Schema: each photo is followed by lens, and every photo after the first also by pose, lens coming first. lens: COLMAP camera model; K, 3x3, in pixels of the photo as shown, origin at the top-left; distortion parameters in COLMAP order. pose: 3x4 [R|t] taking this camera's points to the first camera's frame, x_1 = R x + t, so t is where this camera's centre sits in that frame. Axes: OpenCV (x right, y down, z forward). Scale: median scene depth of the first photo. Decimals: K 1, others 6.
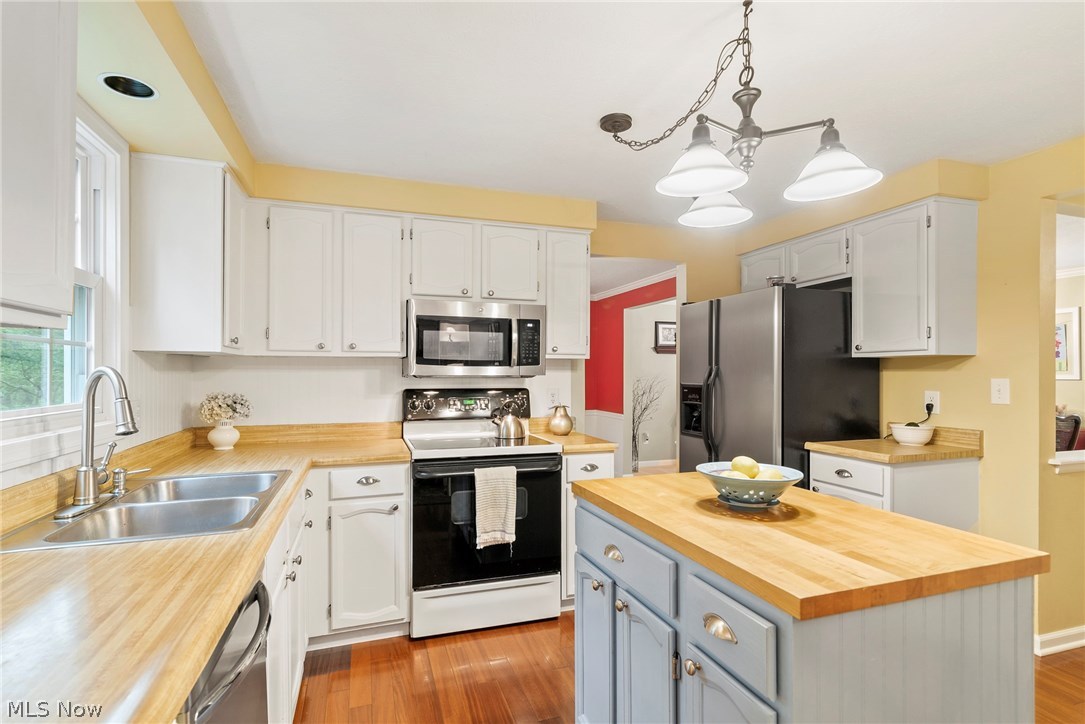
lens RADIAL K [[532.1, 0, 542.5], [0, 532.1, 362.0], [0, 0, 1]] dist [-0.000341, 0.000007]
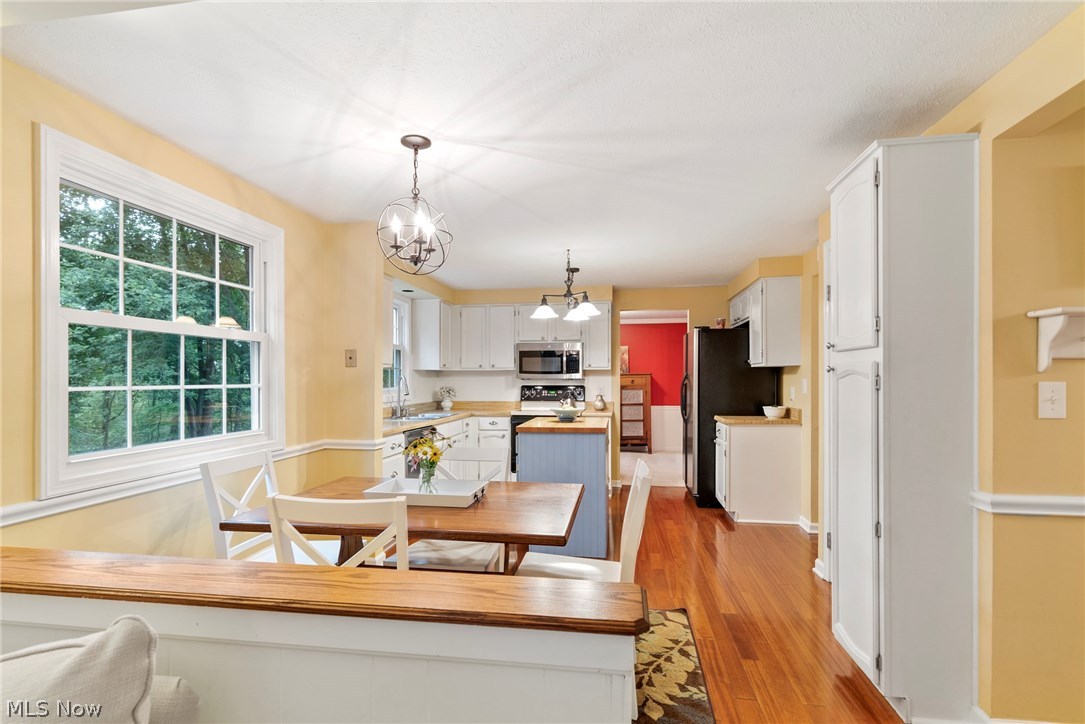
lens RADIAL K [[532.1, 0, 542.5], [0, 532.1, 362.0], [0, 0, 1]] dist [-0.000341, 0.000007]
pose [[0.887860, -0.017899, -0.459765, 0.834682], [0.013601, 0.999827, -0.012659, -0.013925], [0.459912, 0.004986, 0.887950, -0.871329]]
